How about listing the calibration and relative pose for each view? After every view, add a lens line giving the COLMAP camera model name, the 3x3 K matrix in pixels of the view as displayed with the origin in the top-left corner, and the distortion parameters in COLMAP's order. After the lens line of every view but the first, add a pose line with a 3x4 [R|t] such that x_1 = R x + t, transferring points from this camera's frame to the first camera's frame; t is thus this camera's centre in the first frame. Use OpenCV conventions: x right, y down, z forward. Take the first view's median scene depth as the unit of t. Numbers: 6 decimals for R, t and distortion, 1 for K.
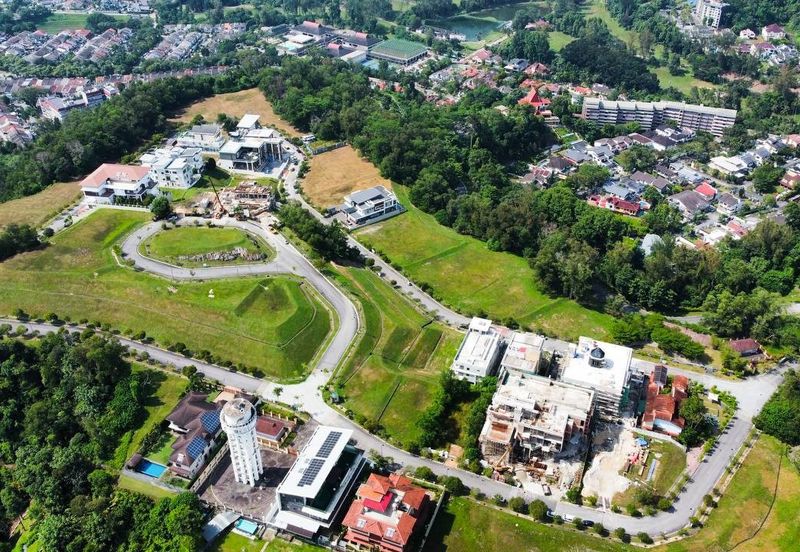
lens RADIAL K [[712.1, 0, 400.0], [0, 712.1, 276.0], [0, 0, 1]] dist [0.047391, 0.000159]
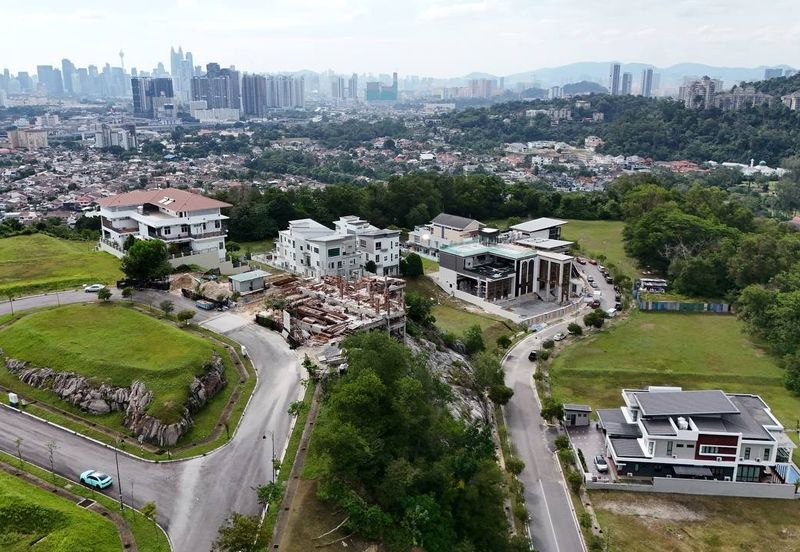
lens RADIAL K [[733.6, 0, 411.6], [0, 733.6, 275.7], [0, 0, 1]] dist [0.046591, -0.005313]
pose [[0.778033, 0.188511, -0.599273, 0.047564], [-0.370240, 0.908243, -0.194979, -0.052504], [0.507530, 0.373575, 0.776438, 0.636572]]
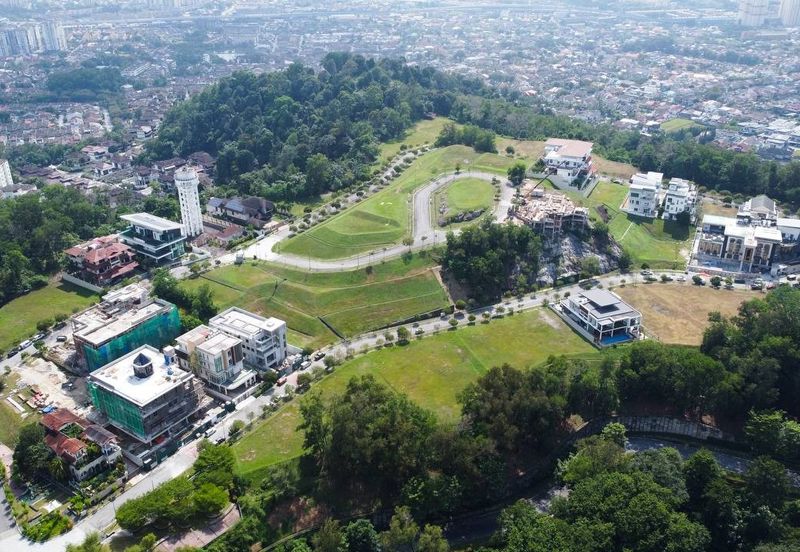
lens RADIAL K [[741.3, 0, 400.0], [0, 741.3, 276.0], [0, 0, 1]] dist [0.006080, 0.005736]
pose [[-0.233347, 0.452924, -0.860470, 0.629413], [-0.538045, 0.676953, 0.502237, -0.388957], [0.809974, 0.580167, 0.085729, 0.730240]]
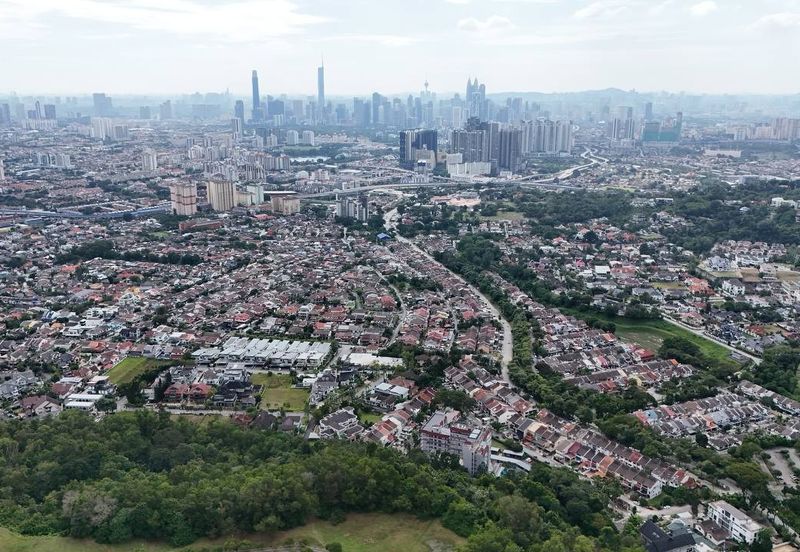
lens RADIAL K [[741.3, 0, 400.0], [0, 741.3, 276.0], [0, 0, 1]] dist [0.006080, 0.005736]
pose [[0.445129, 0.249991, -0.859863, 0.313939], [-0.510325, 0.859865, -0.014190, -0.555725], [0.735818, 0.445126, 0.510328, 0.743368]]
